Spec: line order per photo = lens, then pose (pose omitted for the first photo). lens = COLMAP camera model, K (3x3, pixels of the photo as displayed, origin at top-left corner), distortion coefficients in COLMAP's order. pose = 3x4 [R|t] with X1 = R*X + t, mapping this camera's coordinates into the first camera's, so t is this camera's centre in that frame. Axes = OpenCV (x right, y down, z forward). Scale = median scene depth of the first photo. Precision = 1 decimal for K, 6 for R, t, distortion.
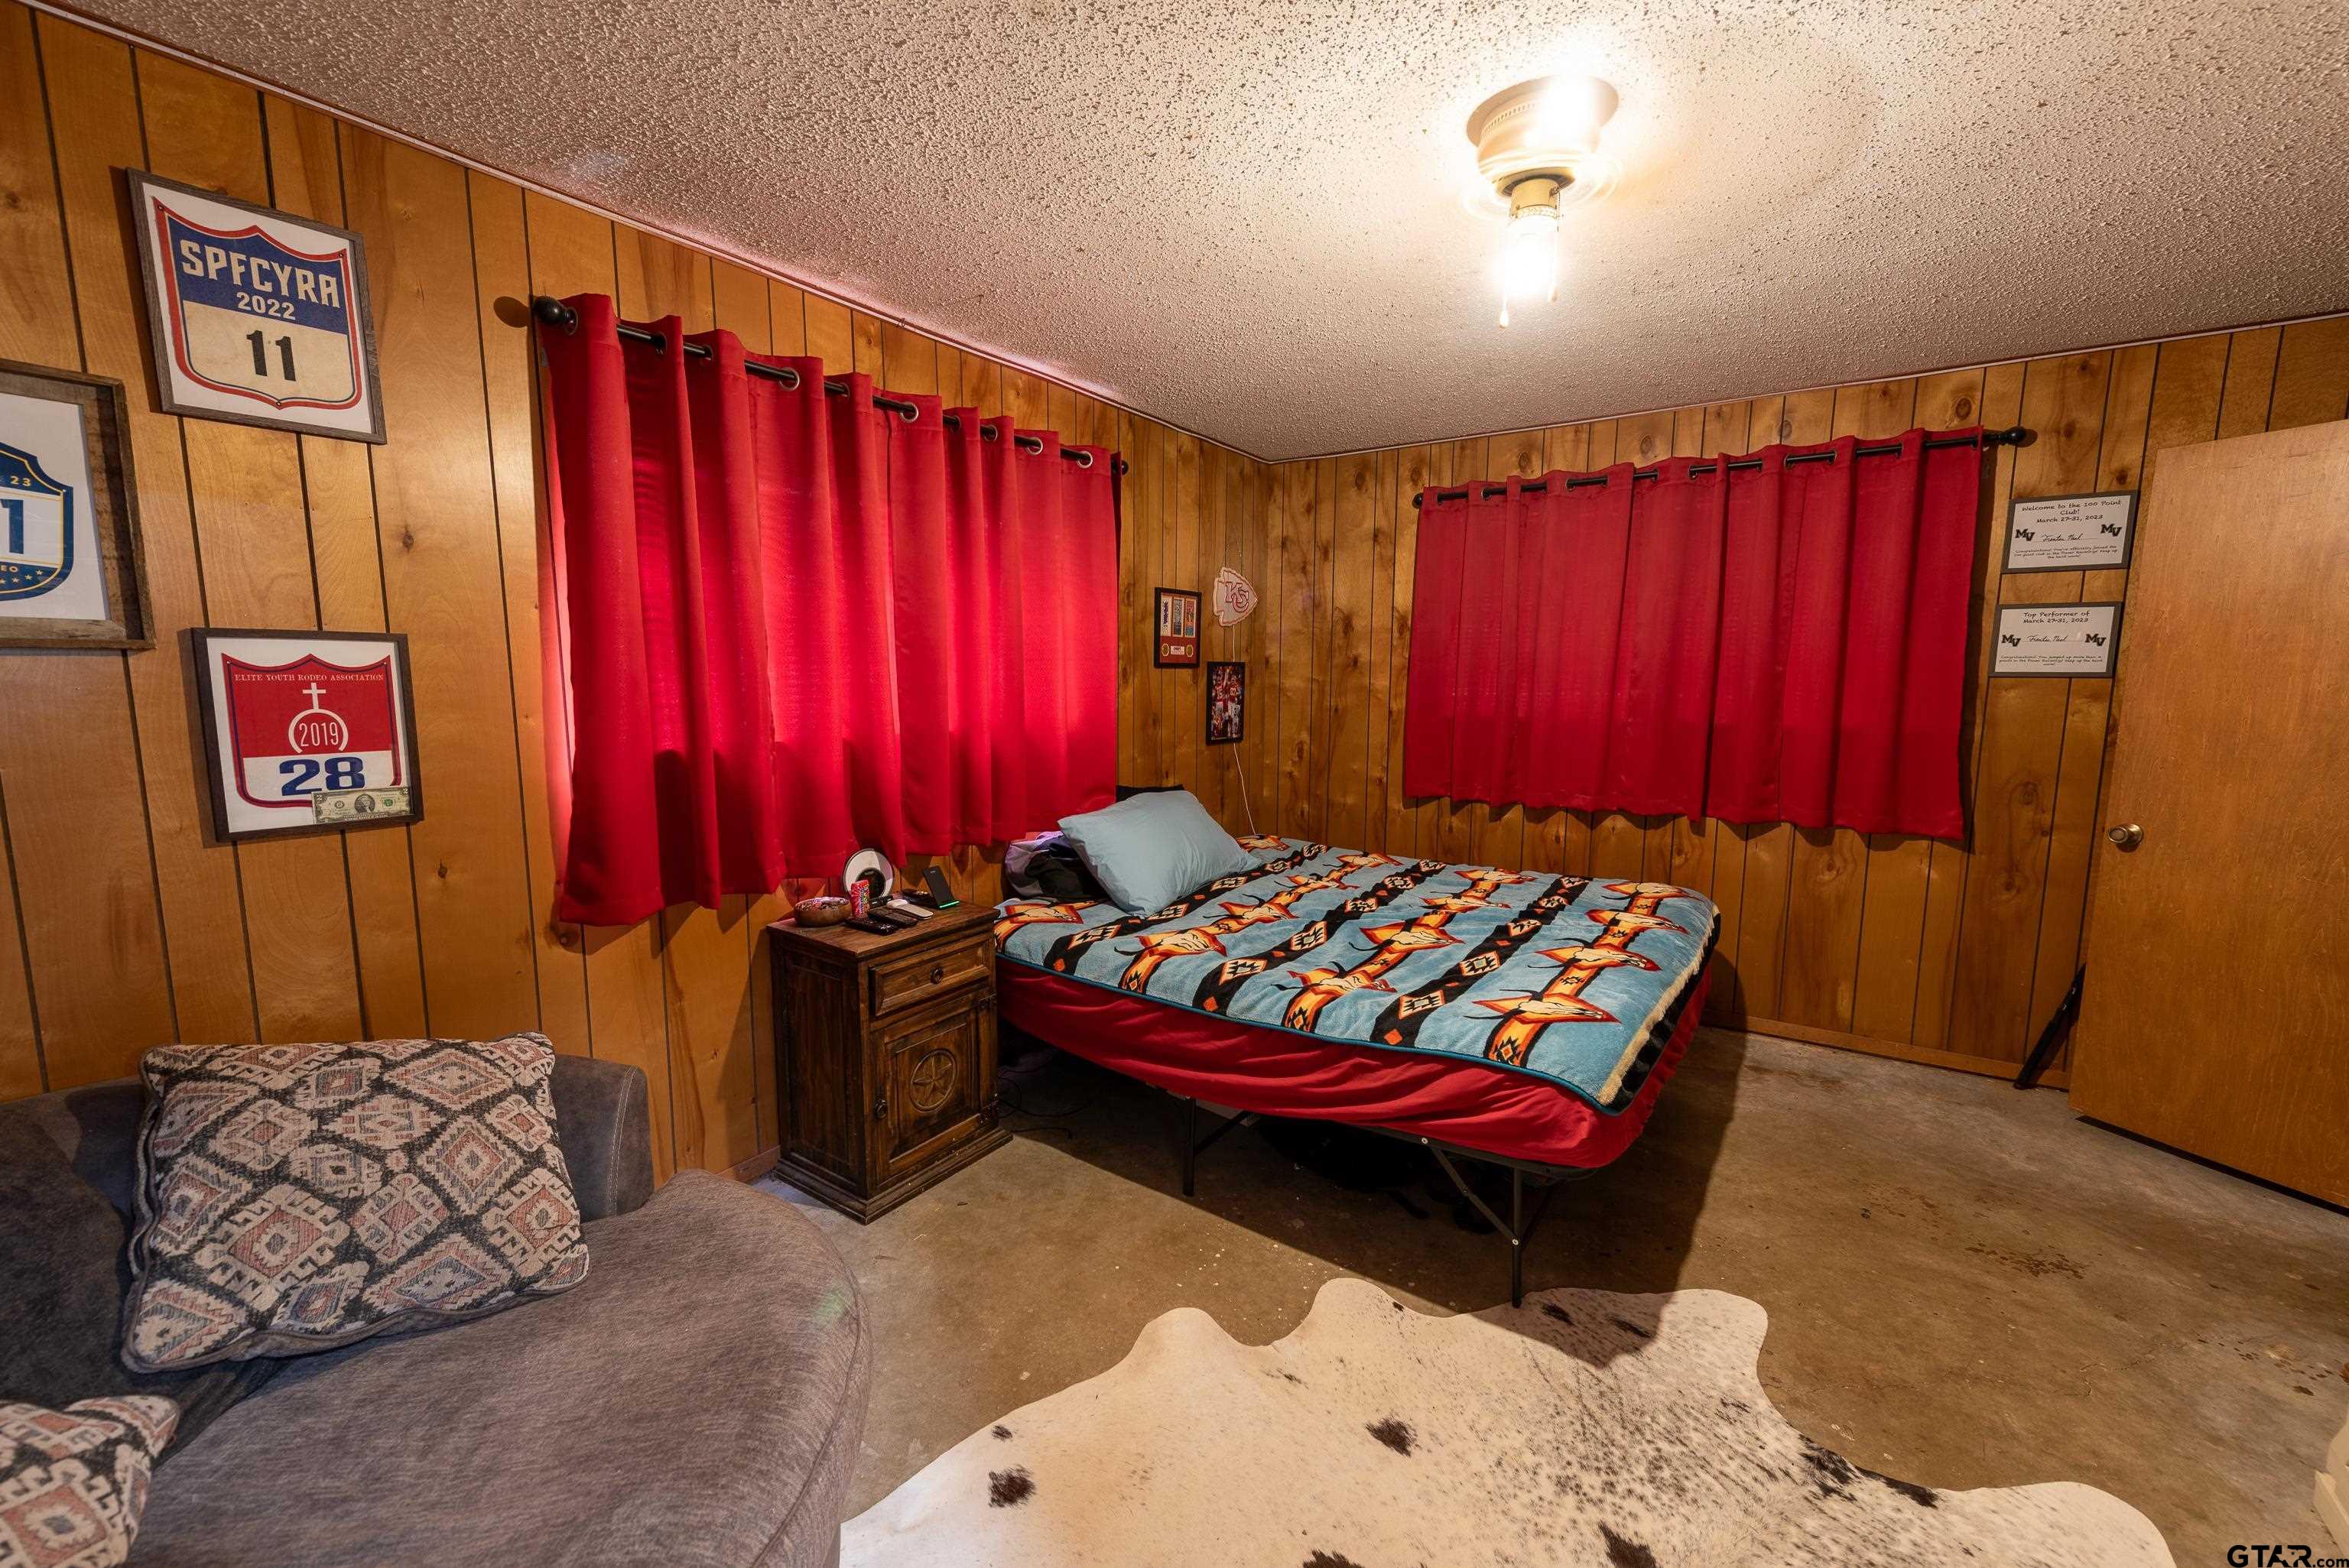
lens RADIAL K [[953.6, 0, 1174.5], [0, 953.6, 784.0], [0, 0, 1]] dist [0.020892, -0.000221]
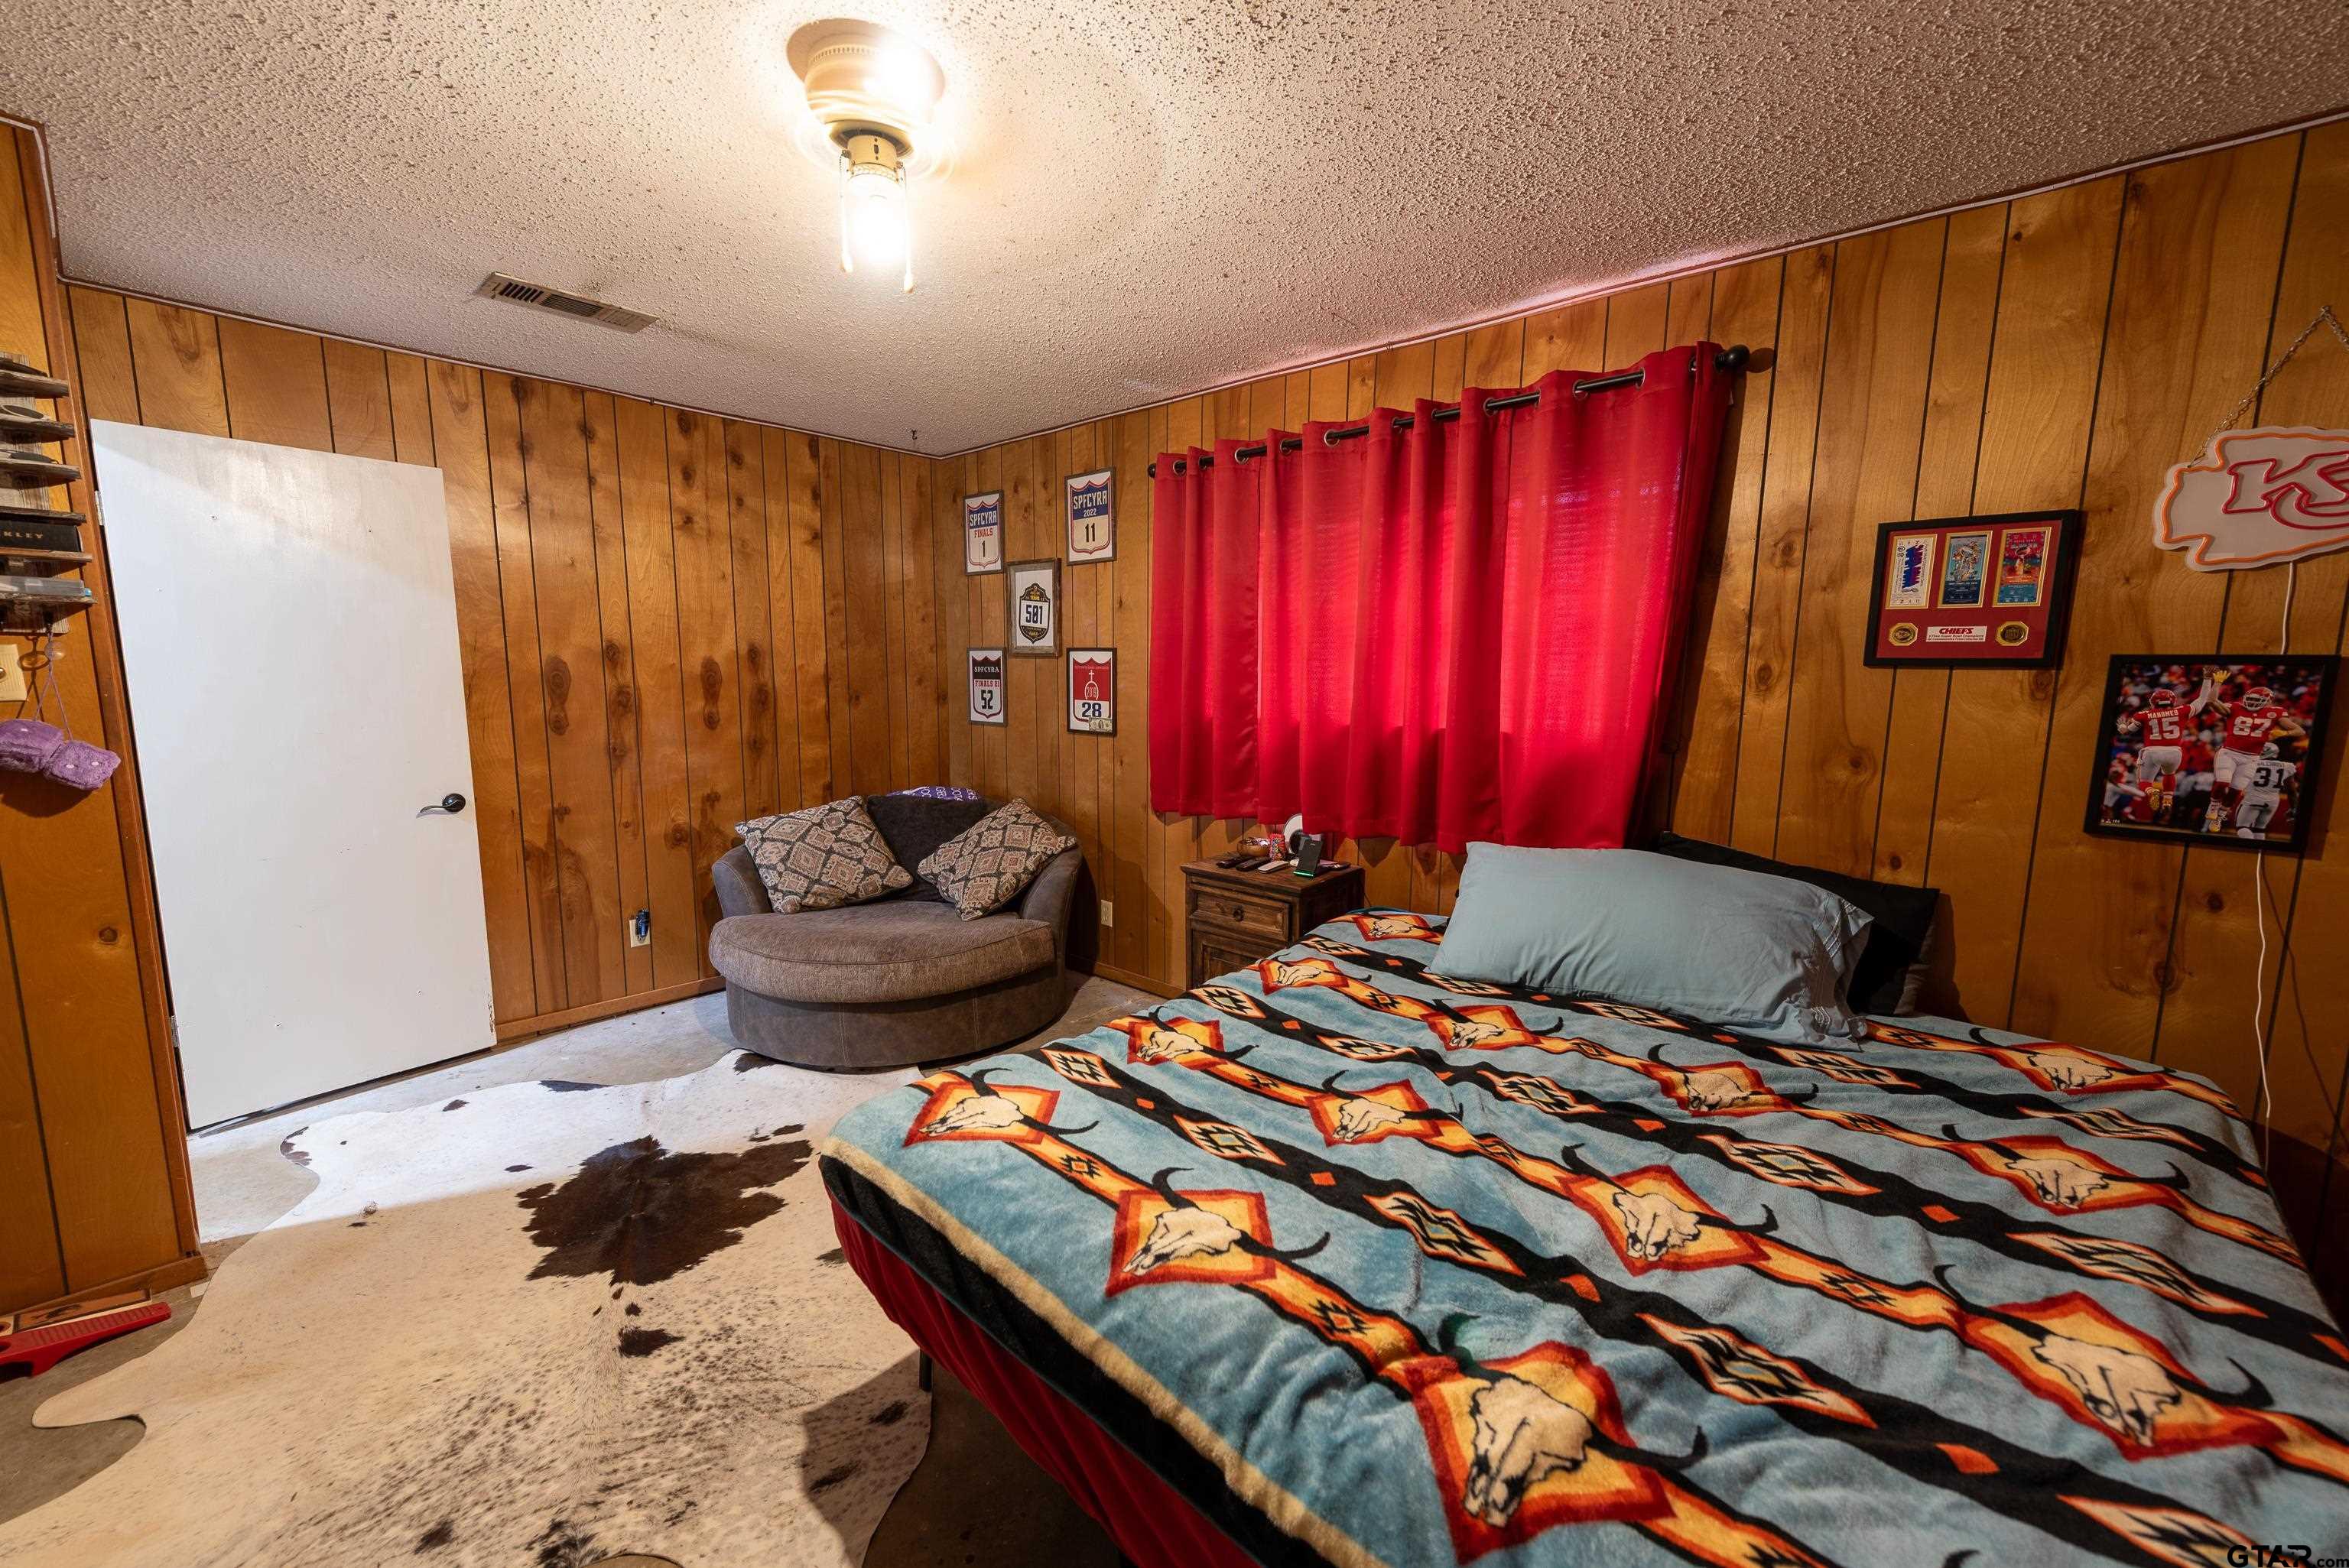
lens RADIAL K [[905.7, 0, 1175.7], [0, 905.7, 790.5], [0, 0, 1]] dist [0.002471, -0.000157]
pose [[-0.117517, 0.130818, -0.984417, 0.897234], [-0.131708, 0.980475, 0.146017, -0.116240], [0.984298, 0.146815, -0.097993, 1.029452]]
